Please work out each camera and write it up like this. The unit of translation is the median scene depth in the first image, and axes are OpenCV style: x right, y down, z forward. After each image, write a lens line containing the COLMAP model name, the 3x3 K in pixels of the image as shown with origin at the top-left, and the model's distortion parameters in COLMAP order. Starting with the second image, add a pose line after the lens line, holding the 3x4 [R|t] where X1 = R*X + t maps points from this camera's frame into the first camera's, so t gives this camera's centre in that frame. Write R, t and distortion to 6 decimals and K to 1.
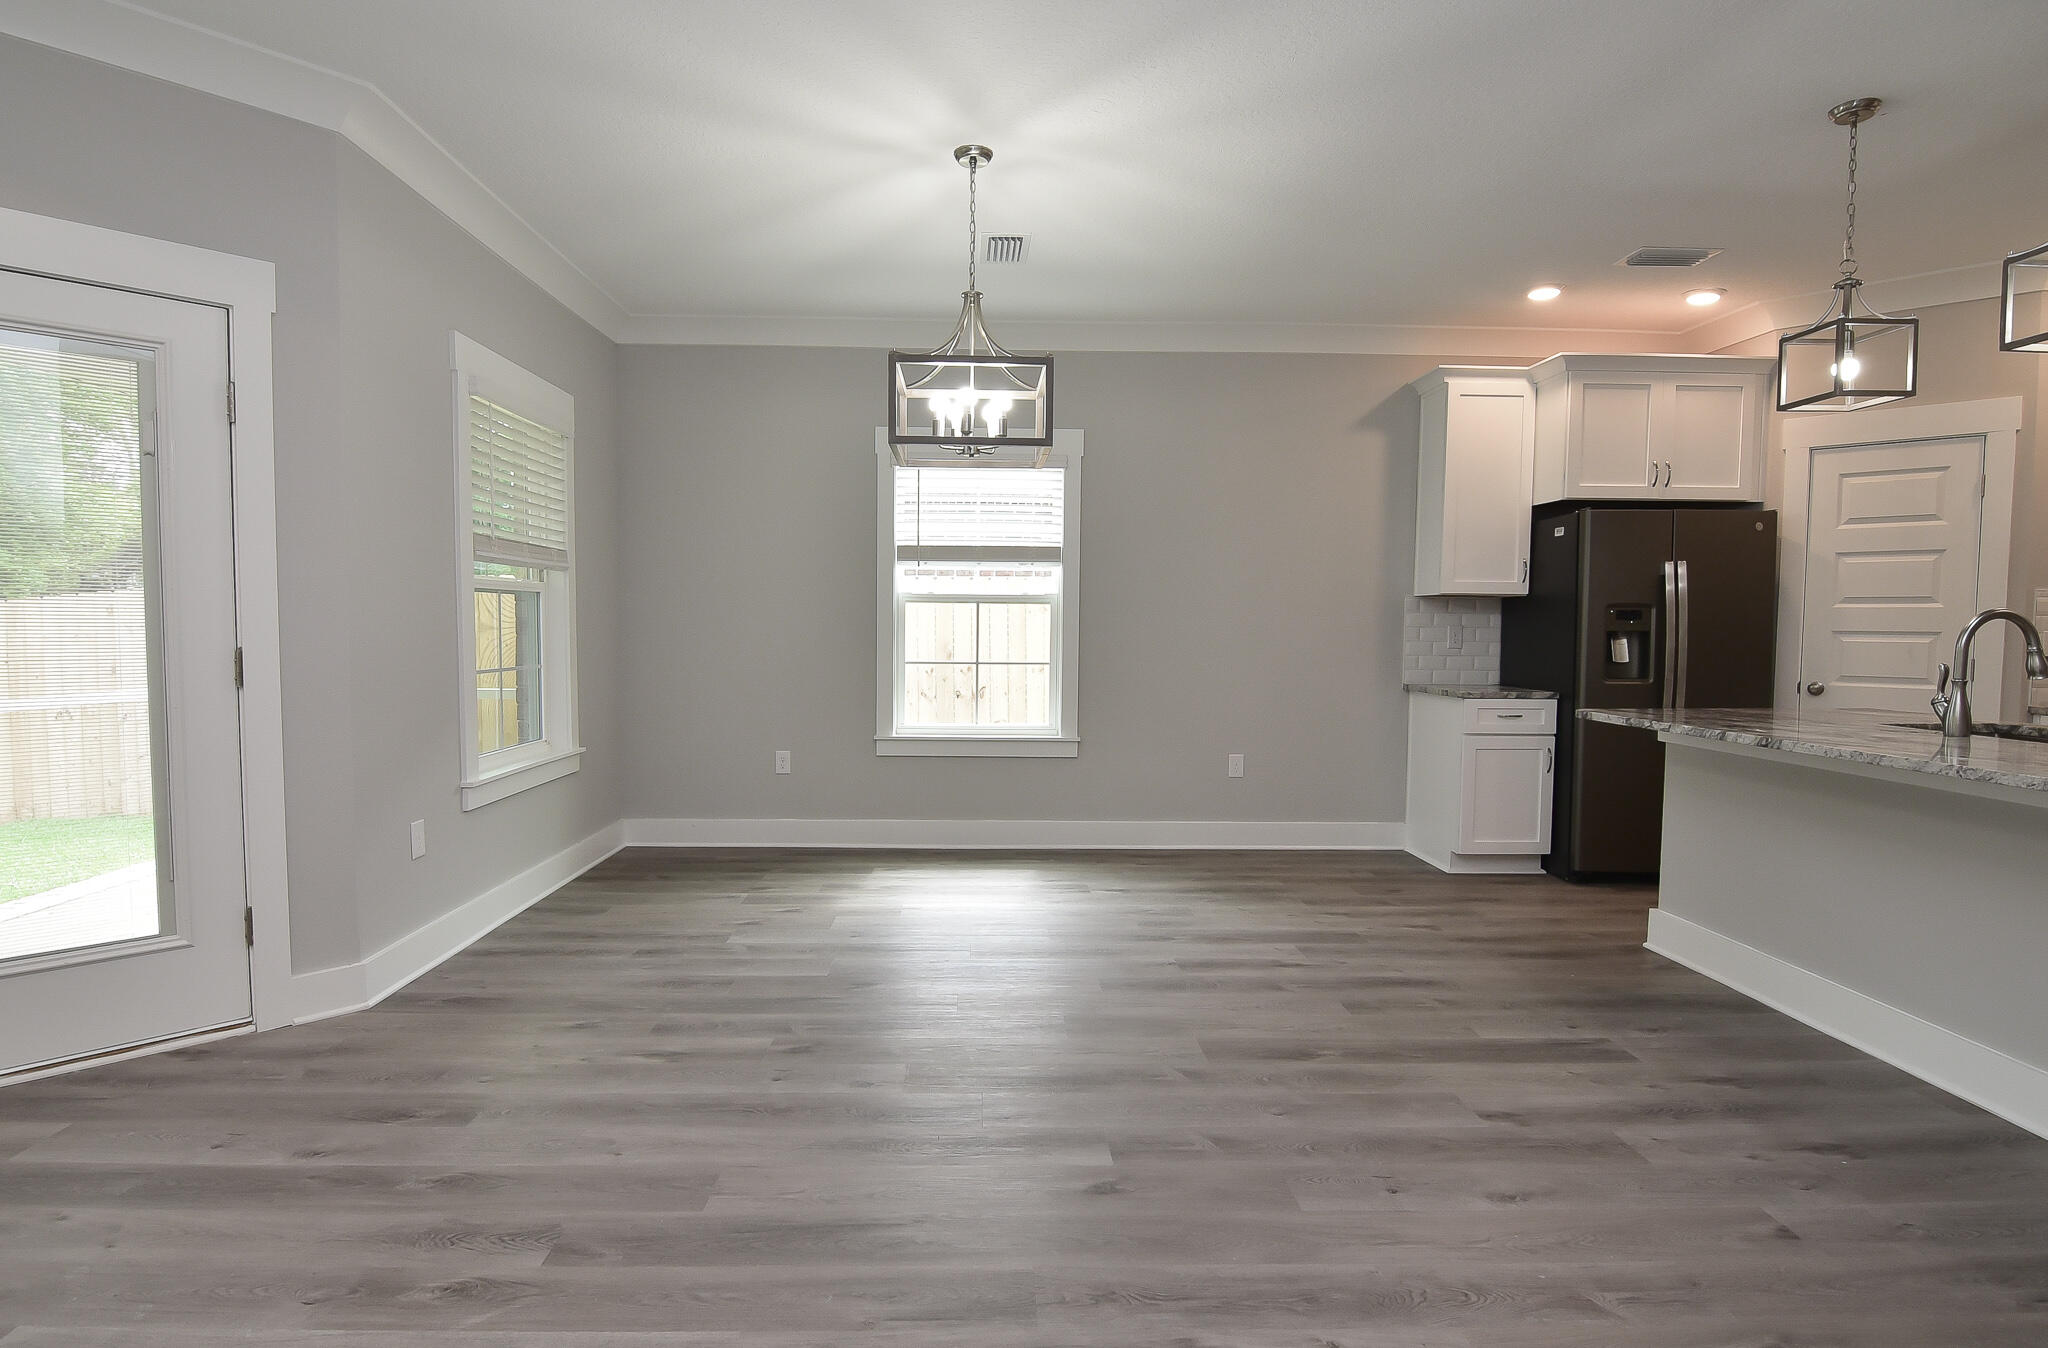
lens RADIAL K [[1039.9, 0, 1002.1], [0, 1039.9, 687.5], [0, 0, 1]] dist [-0.023071, -0.002649]
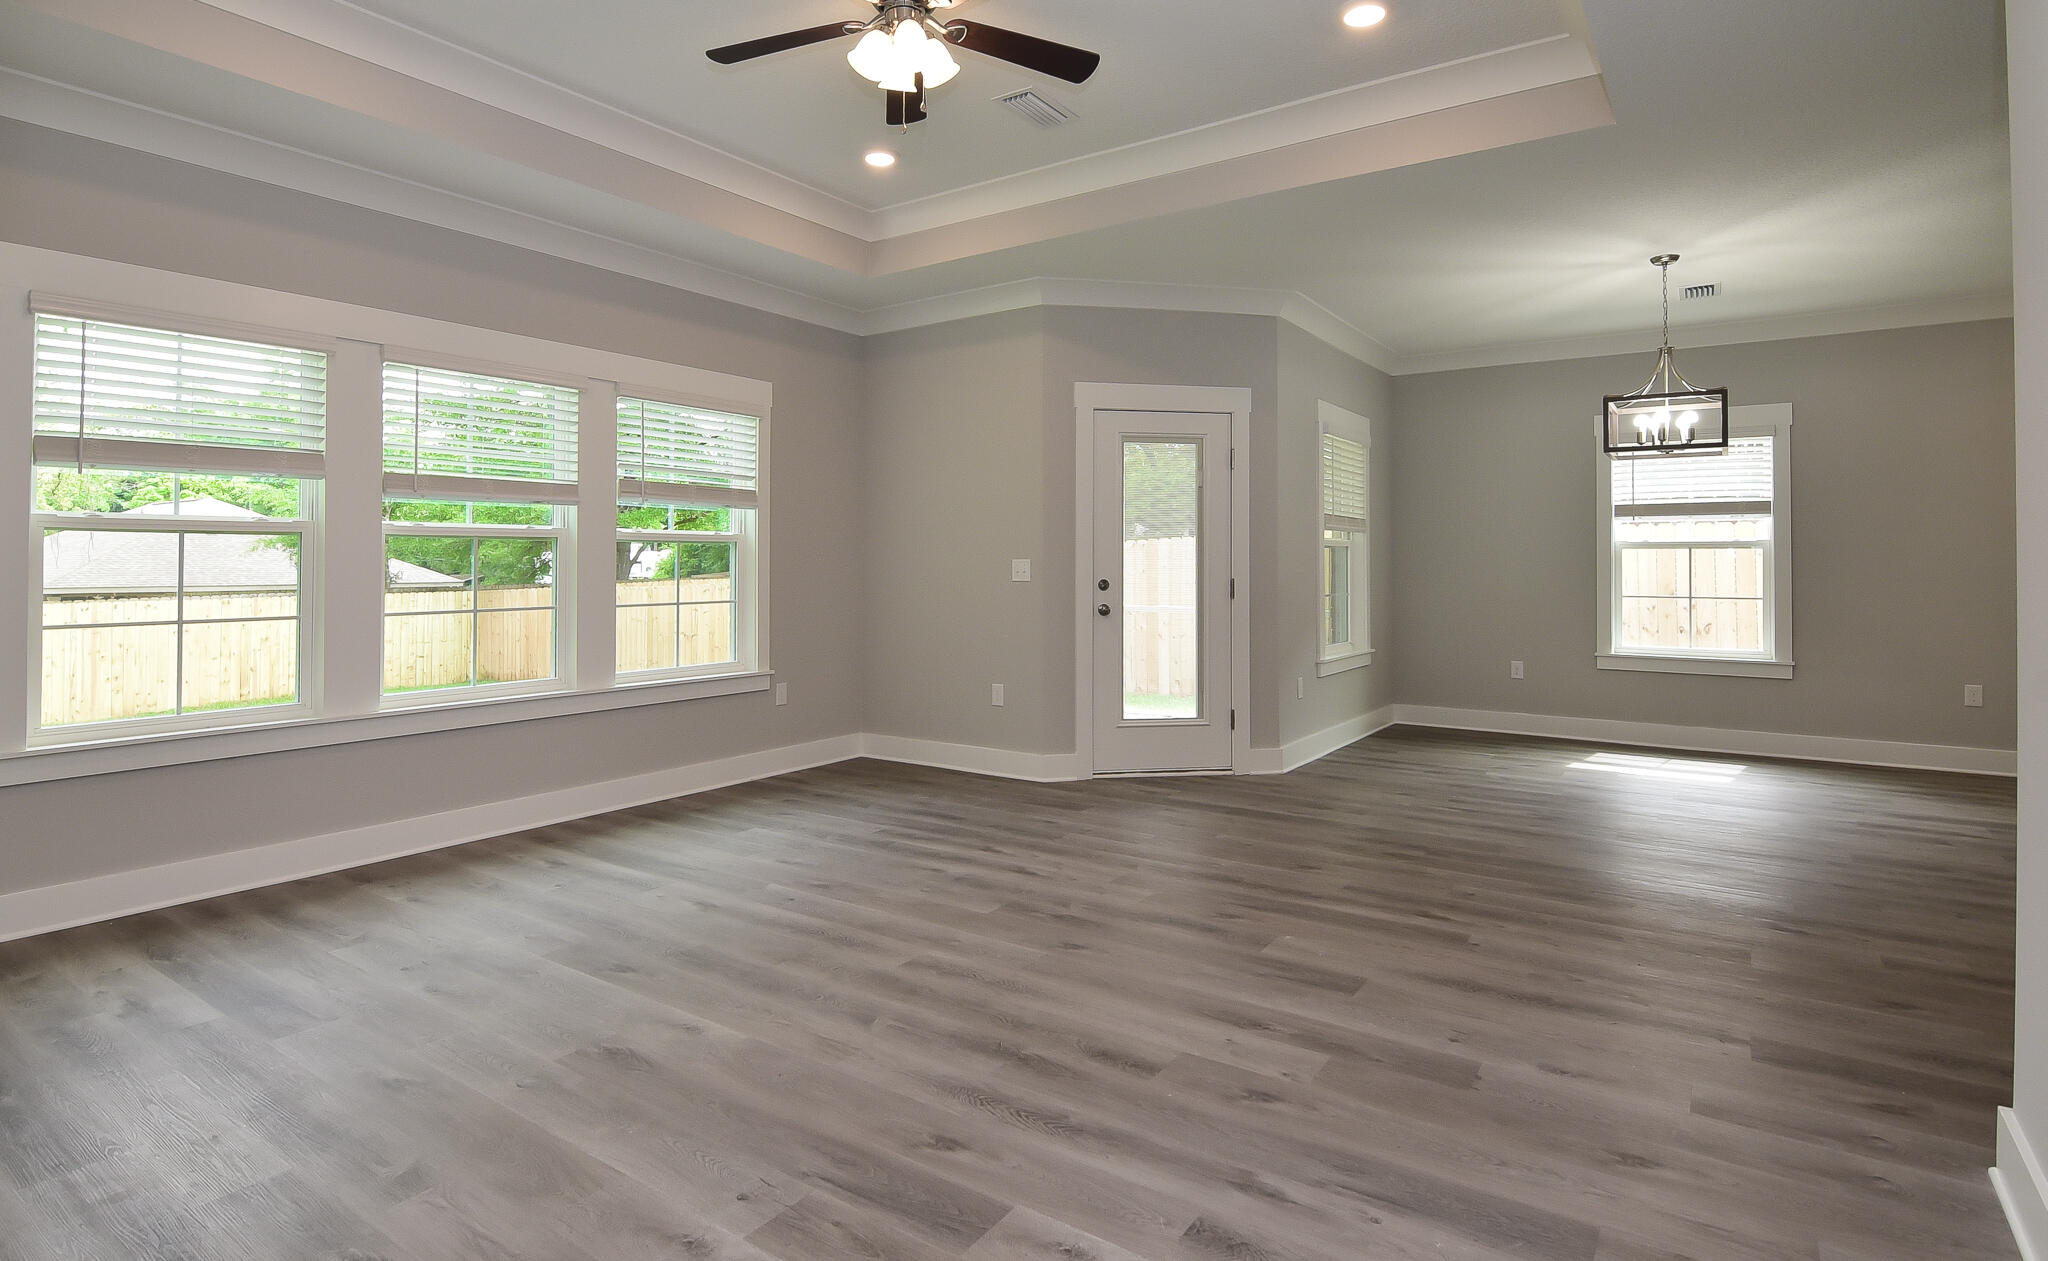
lens RADIAL K [[1049.5, 0, 979.4], [0, 1049.5, 544.4], [0, 0, 1]] dist [-0.017788, -0.002790]
pose [[0.793492, -0.016643, -0.608353, 0.067635], [-0.033713, 0.996889, -0.071245, 0.034648], [0.607646, 0.077042, 0.790462, -0.561586]]
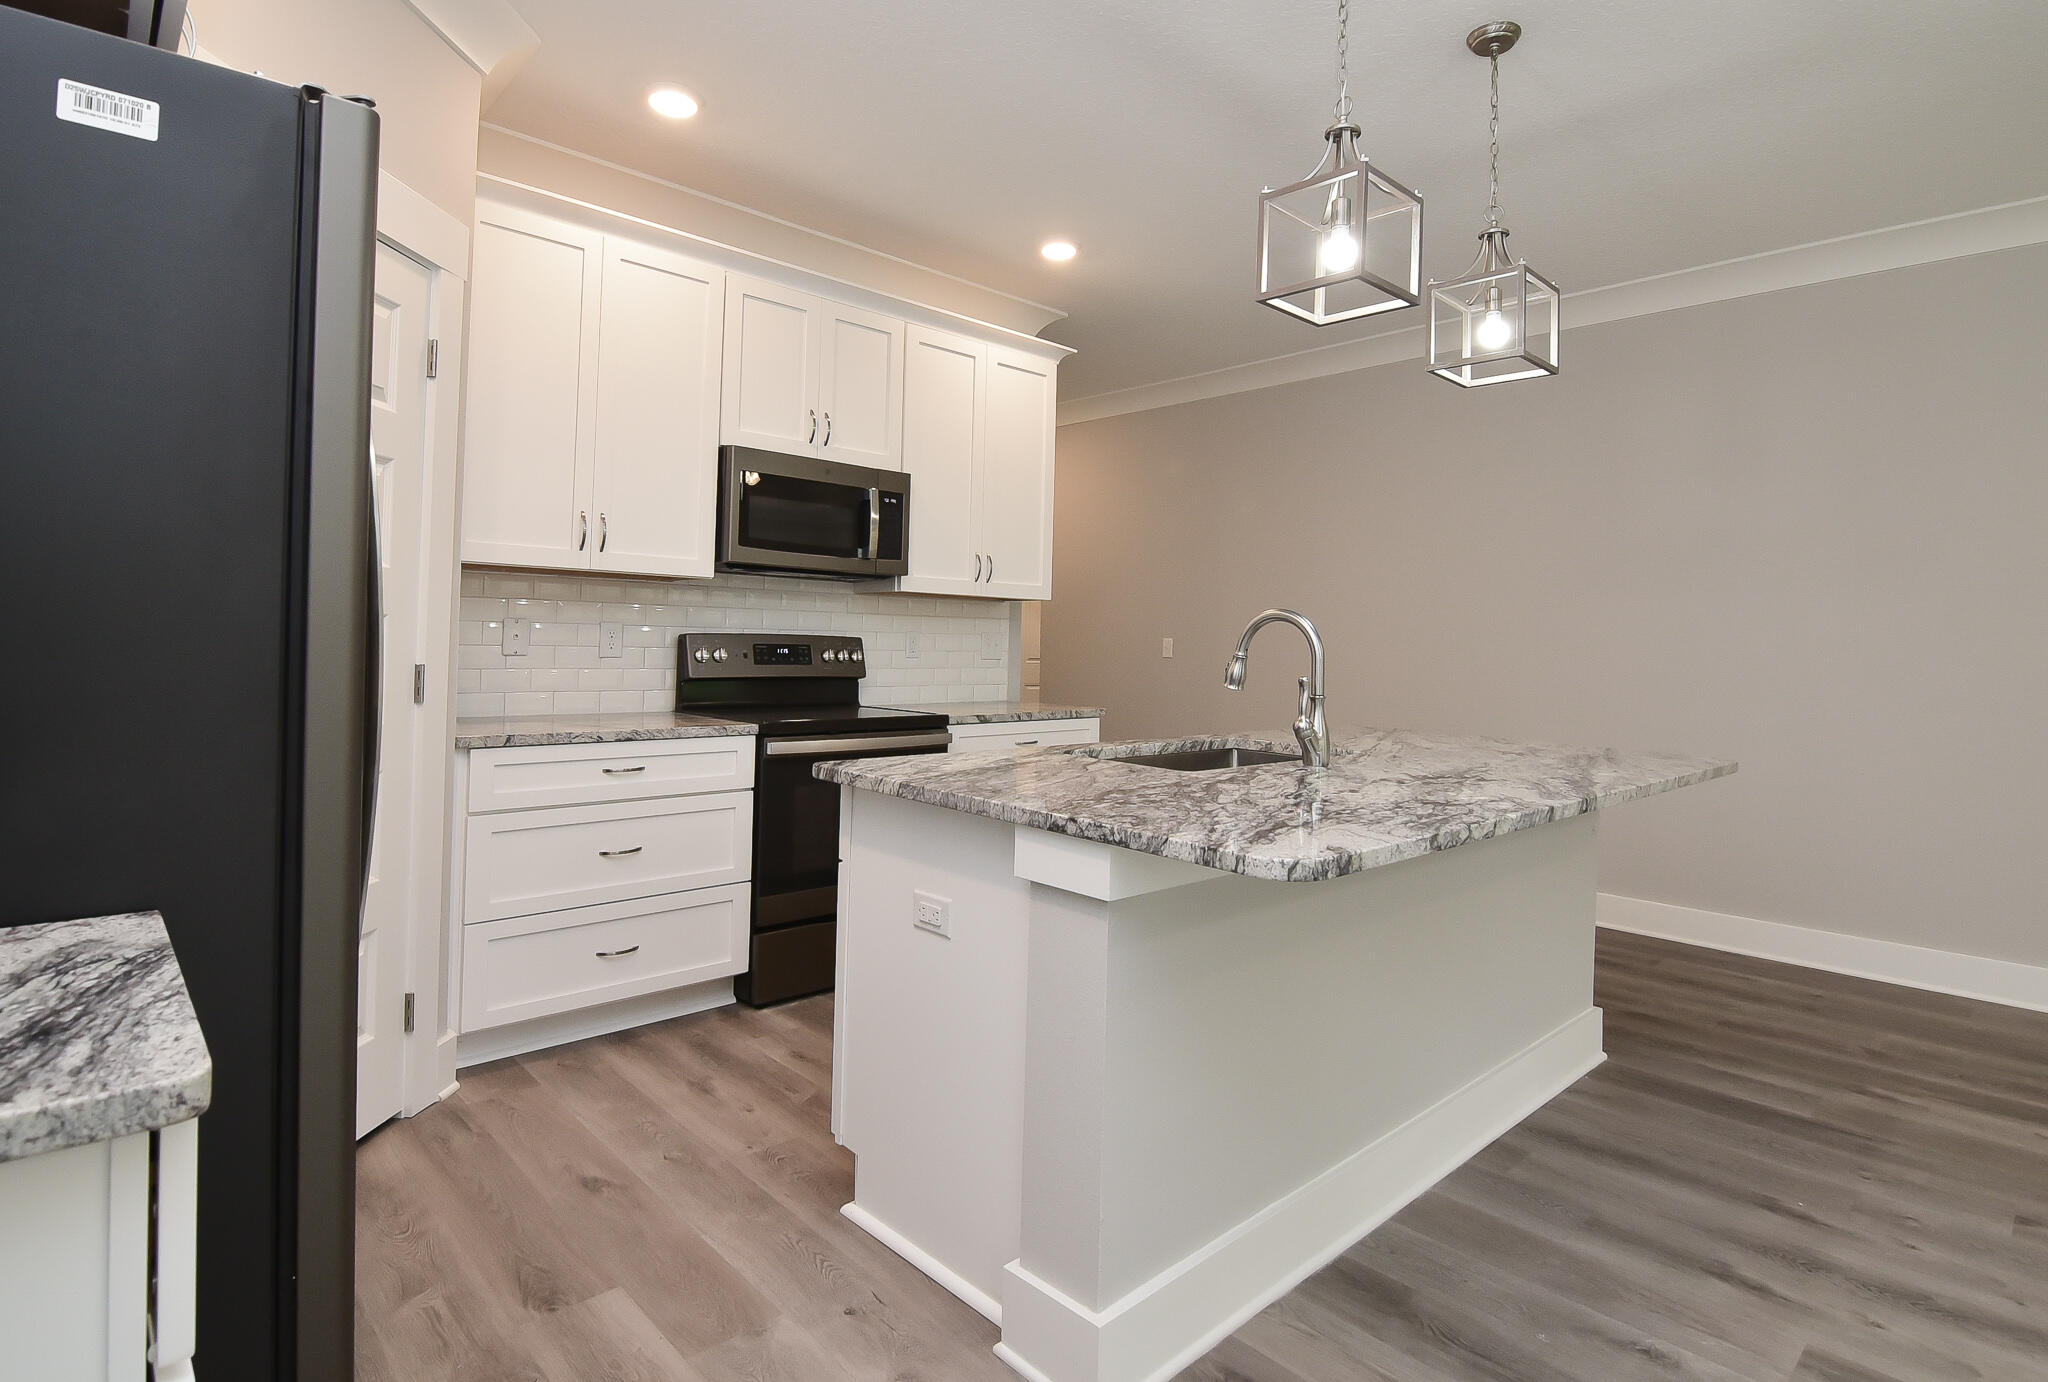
lens RADIAL K [[1055.5, 0, 1022.5], [0, 1055.5, 603.7], [0, 0, 1]] dist [-0.014933, -0.004006]
pose [[-0.669541, 0.003169, 0.742769, 0.280683], [0.015972, 0.999821, 0.010131, -0.056197], [-0.742604, 0.018647, -0.669472, 1.036012]]
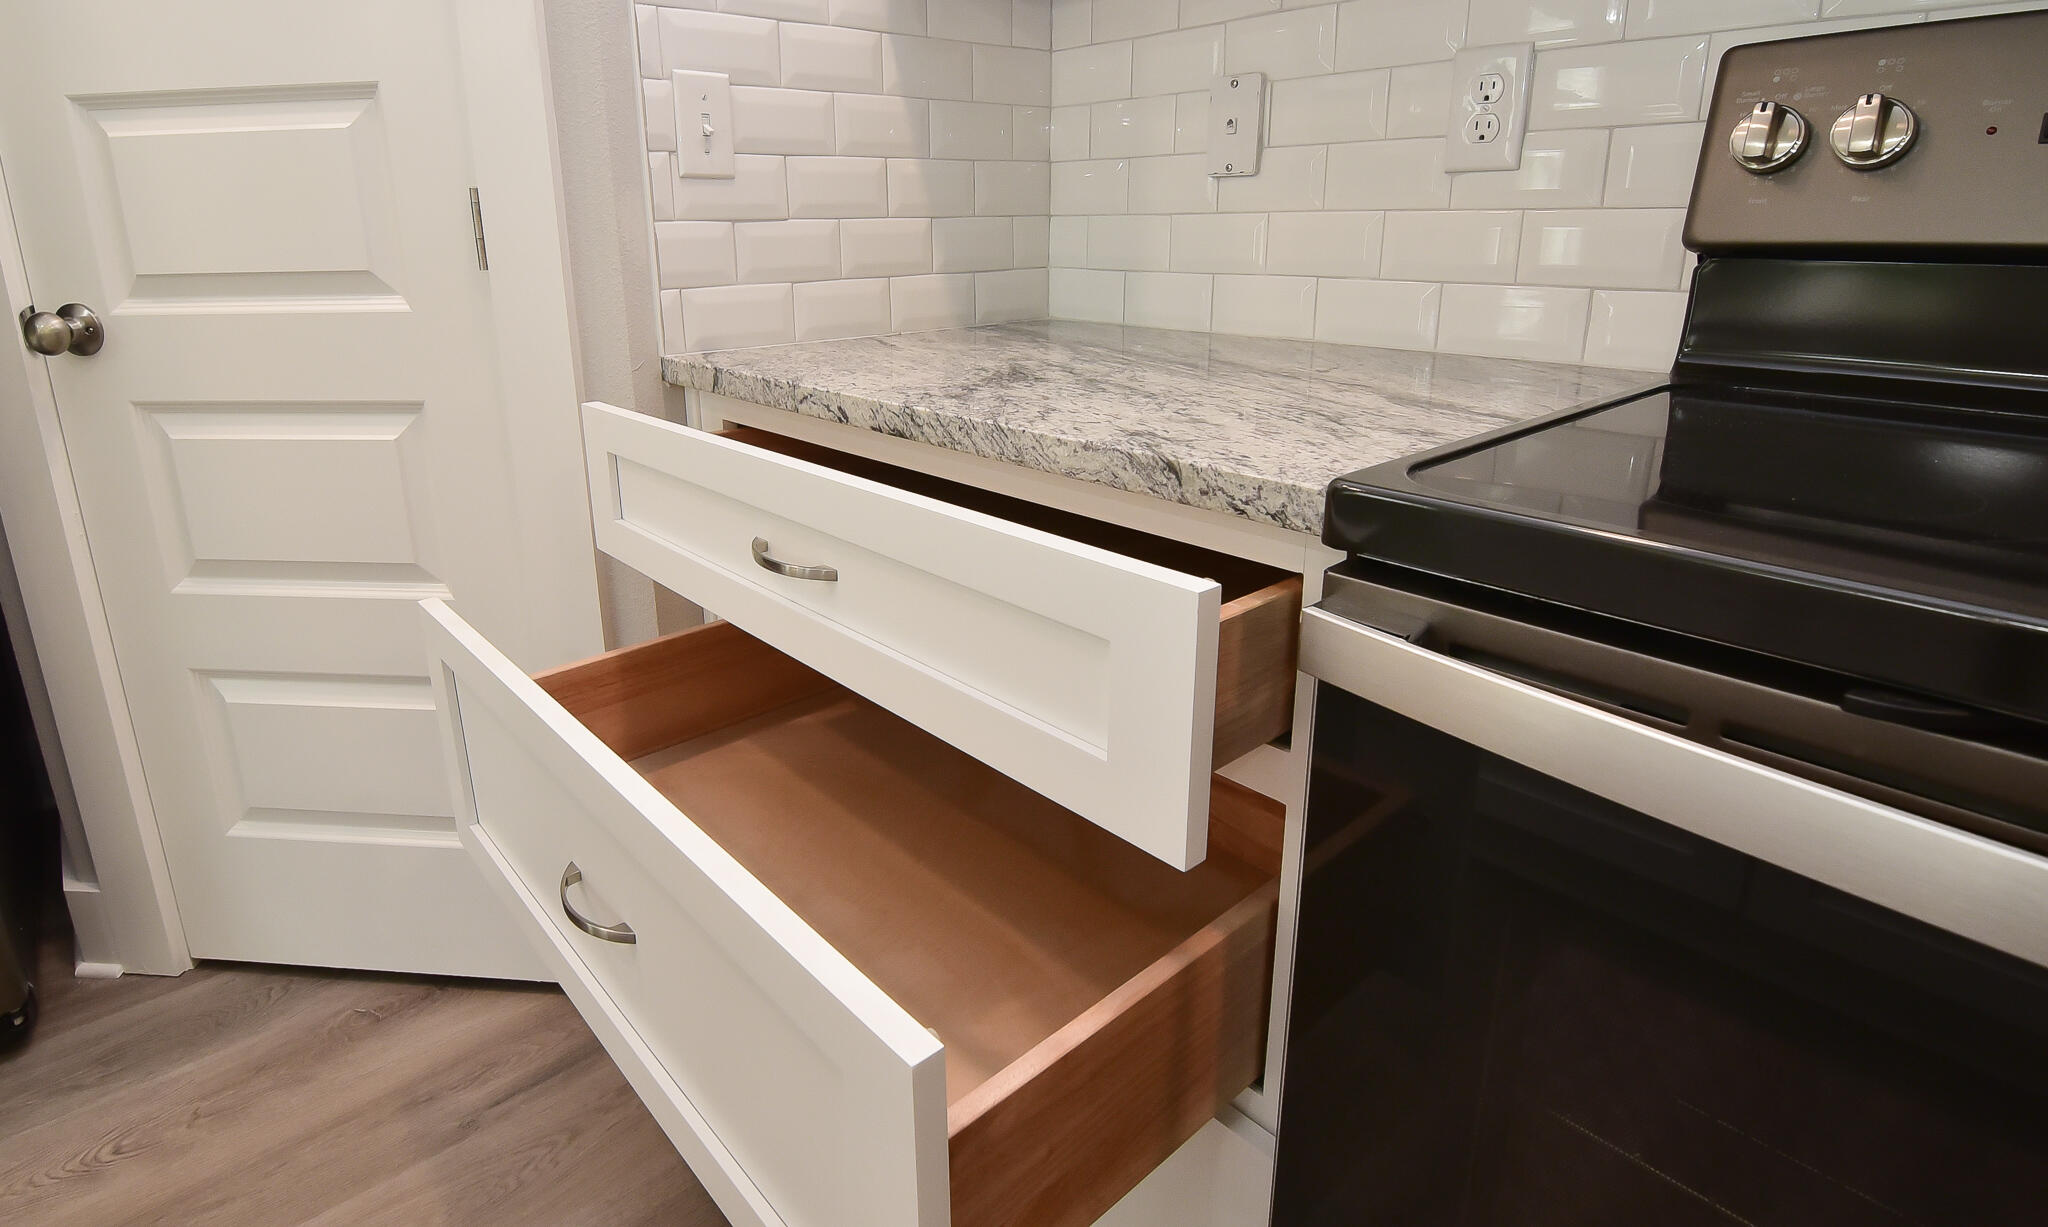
lens RADIAL K [[1078.3, 0, 961.7], [0, 1078.3, 525.1], [0, 0, 1]] dist [-0.017175, -0.001469]
pose [[0.773134, -0.191057, 0.604782, 0.790476], [0.058030, 0.970859, 0.232522, -0.000978], [-0.631582, -0.144675, 0.761691, 0.635287]]
